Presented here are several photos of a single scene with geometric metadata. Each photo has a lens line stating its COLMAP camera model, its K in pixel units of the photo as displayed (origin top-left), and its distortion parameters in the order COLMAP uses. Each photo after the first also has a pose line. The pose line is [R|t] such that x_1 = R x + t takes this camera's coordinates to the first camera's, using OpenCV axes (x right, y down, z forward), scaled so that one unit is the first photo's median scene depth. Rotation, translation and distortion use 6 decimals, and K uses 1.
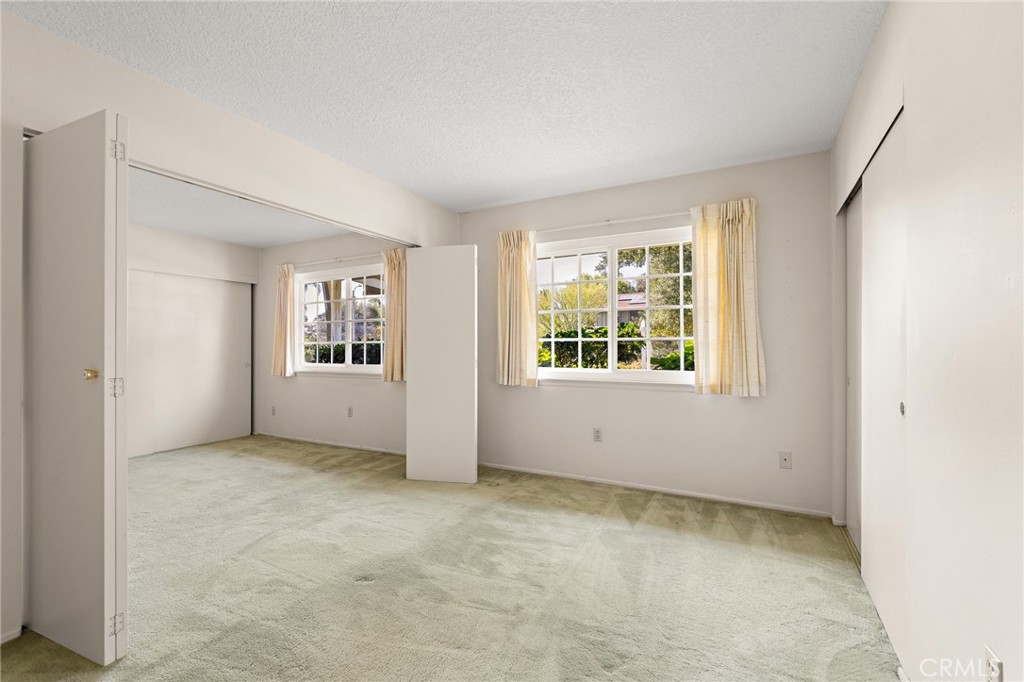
lens RADIAL K [[459.0, 0, 508.8], [0, 459.0, 343.9], [0, 0, 1]] dist [-0.018449, -0.000049]
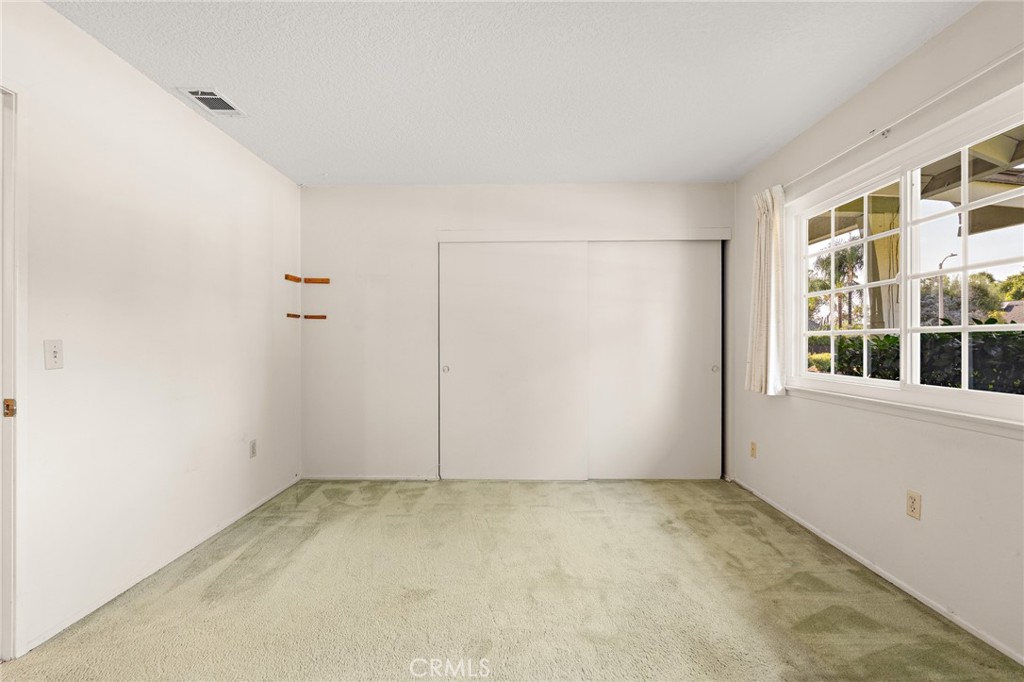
lens RADIAL K [[455.9, 0, 512.0], [0, 455.9, 341.0], [0, 0, 1]] dist [0.000174, 0.000437]
pose [[0.467515, 0.004544, -0.883974, -0.149607], [0.003148, 0.999972, 0.006805, 0.002324], [0.883980, -0.005964, 0.467487, 0.473699]]
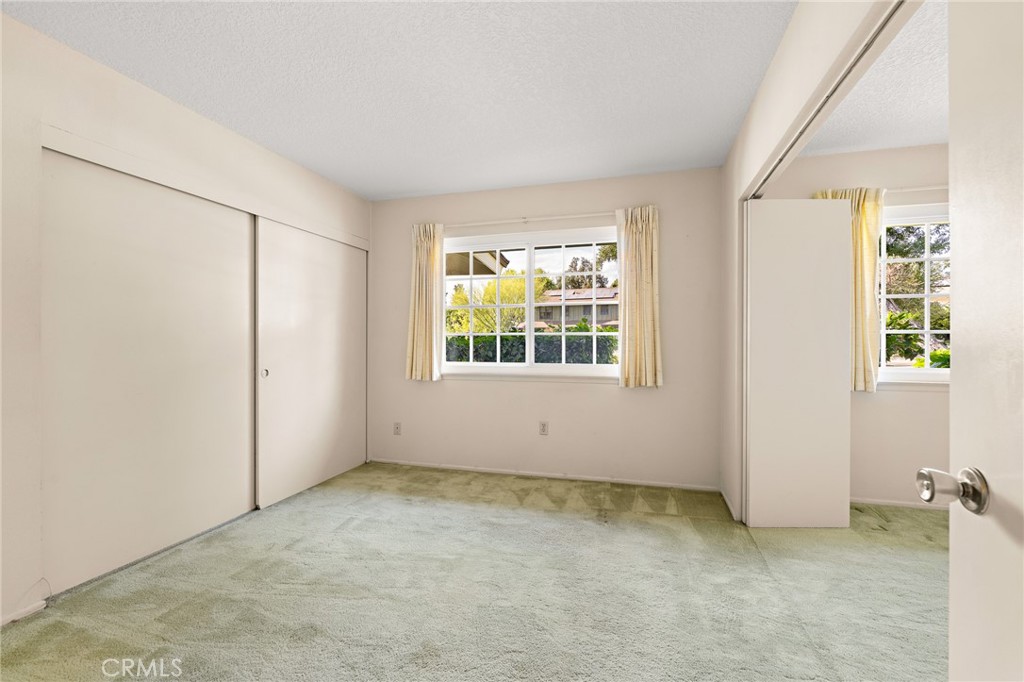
lens RADIAL K [[450.6, 0, 506.8], [0, 450.6, 345.4], [0, 0, 1]] dist [-0.003631, -0.000463]
pose [[0.977639, 0.001782, 0.210285, -0.518773], [-0.005090, 0.999872, 0.015192, 0.004497], [-0.210231, -0.015923, 0.977522, 0.285791]]
